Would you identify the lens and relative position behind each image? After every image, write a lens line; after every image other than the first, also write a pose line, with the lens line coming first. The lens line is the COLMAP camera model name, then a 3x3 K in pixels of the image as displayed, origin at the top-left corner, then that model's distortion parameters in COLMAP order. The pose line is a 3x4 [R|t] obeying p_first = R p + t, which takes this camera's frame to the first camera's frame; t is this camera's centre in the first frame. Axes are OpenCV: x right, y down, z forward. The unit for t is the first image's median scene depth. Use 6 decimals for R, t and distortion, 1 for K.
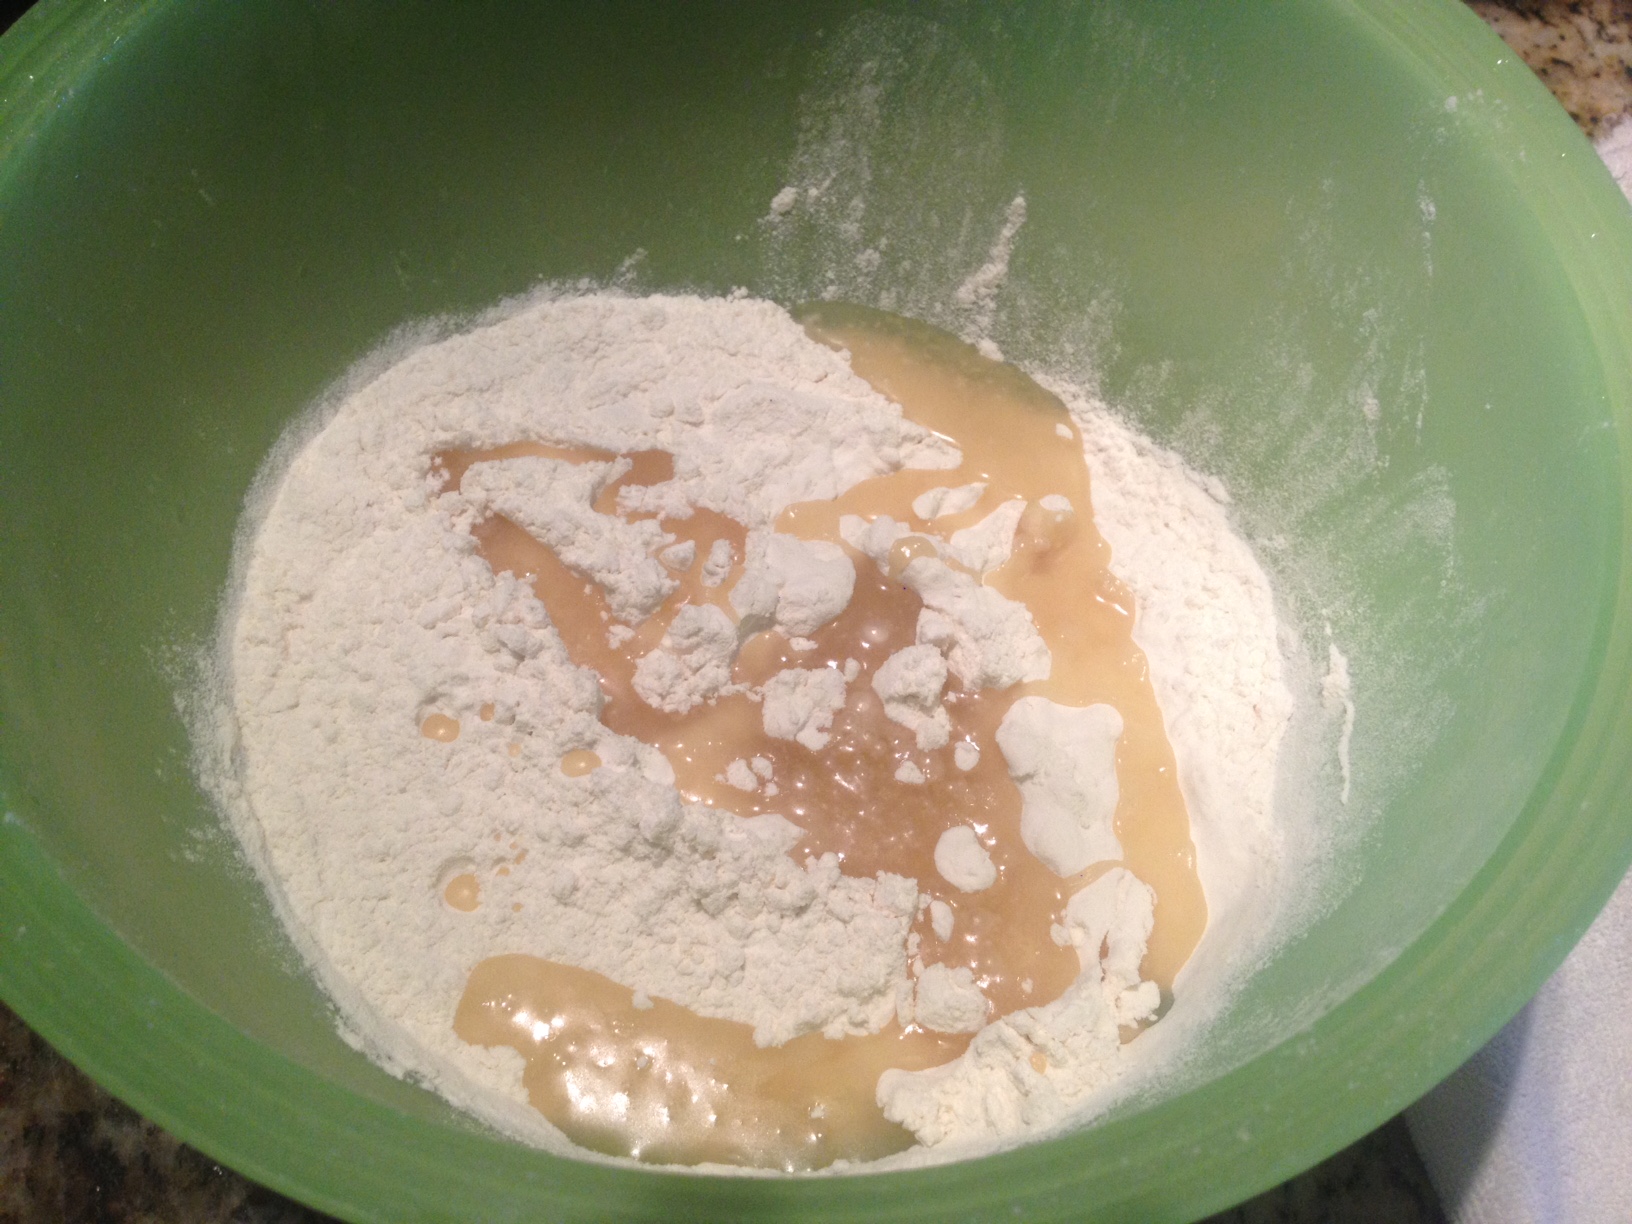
lens RADIAL K [[1593.2, 0, 816.0], [0, 1593.2, 612.0], [0, 0, 1]] dist [0.150916, -0.395164]
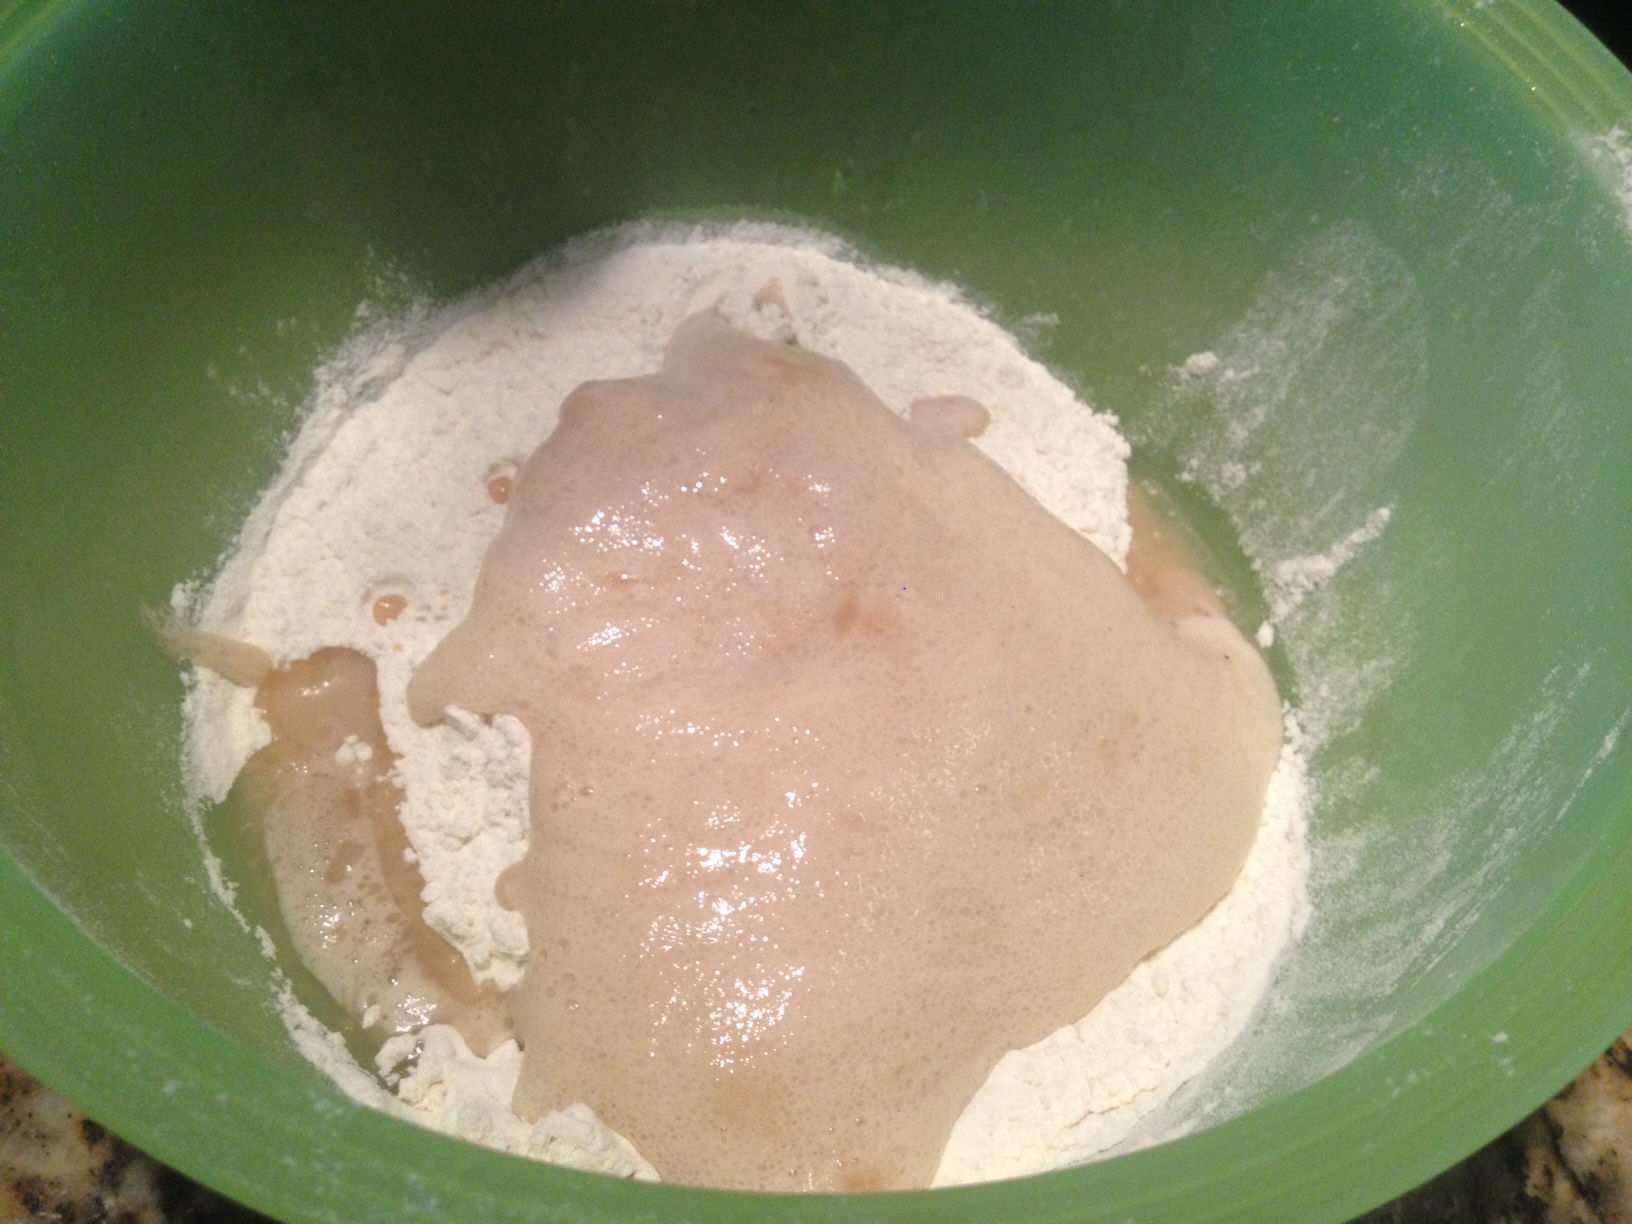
lens RADIAL K [[1593.2, 0, 816.0], [0, 1593.2, 612.0], [0, 0, 1]] dist [0.150916, -0.395164]
pose [[0.618721, 0.646001, -0.447064, 0.346360], [-0.691698, 0.717757, 0.079863, -0.080185], [0.372475, 0.259821, 0.890930, 0.154827]]
